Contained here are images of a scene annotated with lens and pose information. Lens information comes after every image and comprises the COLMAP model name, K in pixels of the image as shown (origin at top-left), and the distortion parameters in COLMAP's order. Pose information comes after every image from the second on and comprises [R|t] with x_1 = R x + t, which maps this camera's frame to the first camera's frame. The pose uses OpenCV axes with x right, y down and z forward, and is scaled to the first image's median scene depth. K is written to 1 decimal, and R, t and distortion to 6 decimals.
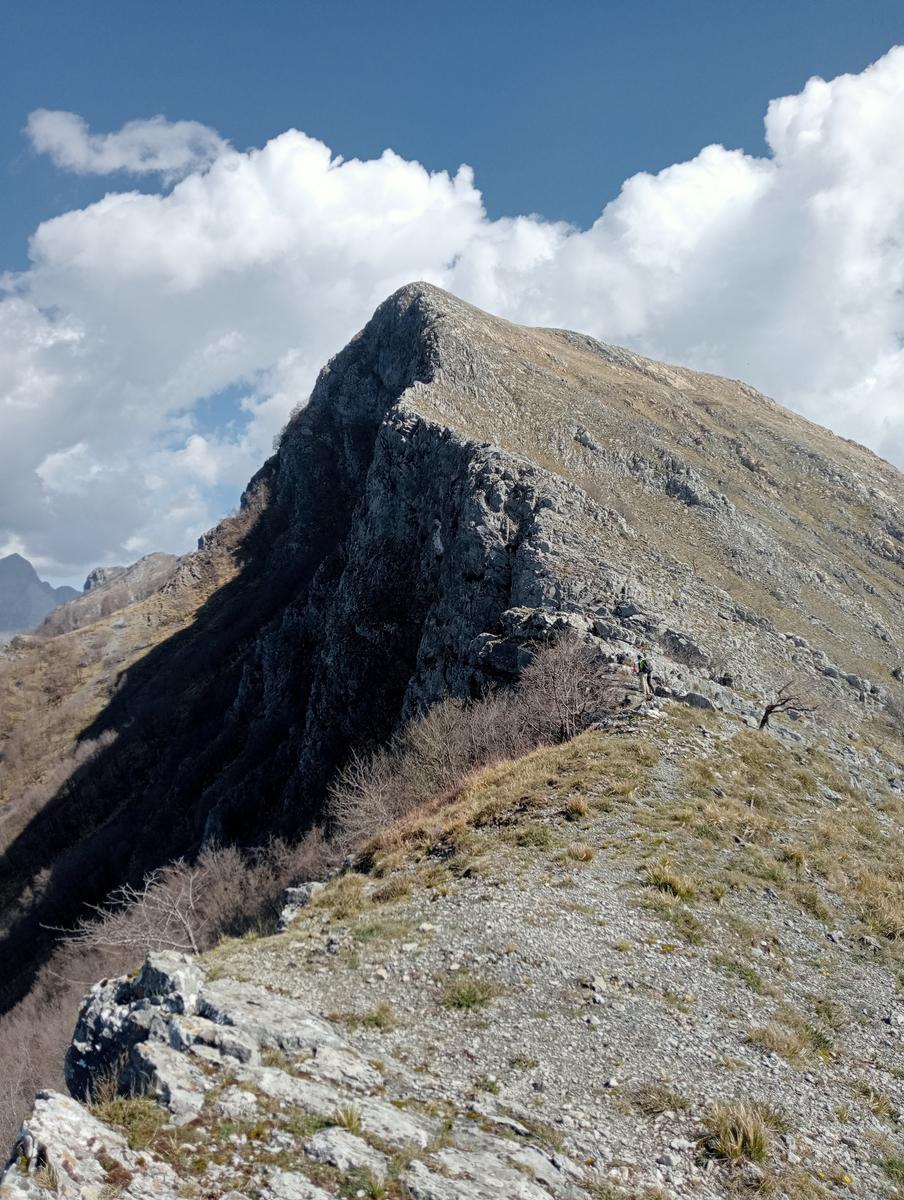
lens RADIAL K [[919.1, 0, 452.0], [0, 919.1, 600.0], [0, 0, 1]] dist [0.041258, -0.076892]
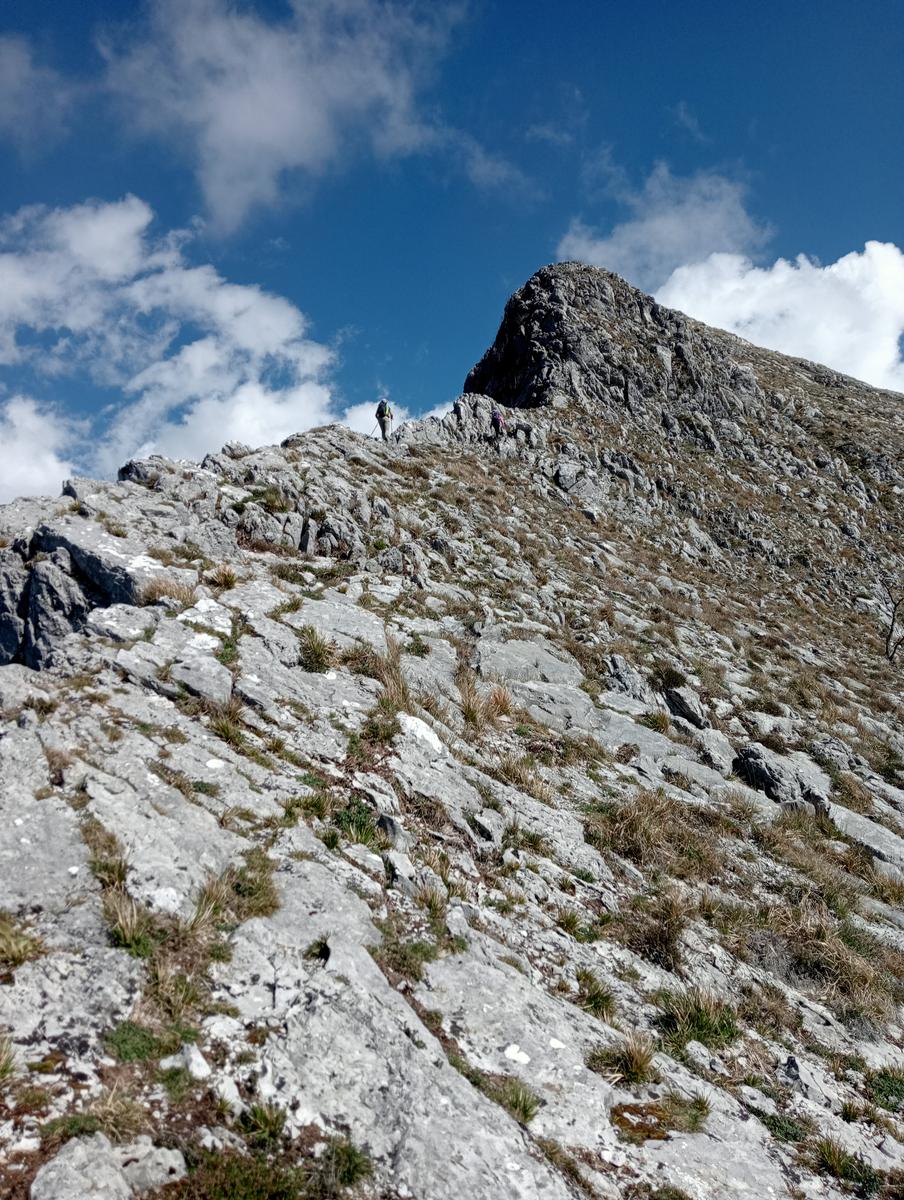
lens RADIAL K [[919.1, 0, 452.0], [0, 919.1, 600.0], [0, 0, 1]] dist [0.041258, -0.076892]
pose [[0.983476, -0.093637, -0.154944, -0.011101], [0.072735, 0.988108, -0.135471, -0.145530], [0.165787, 0.121962, 0.978591, 0.728308]]
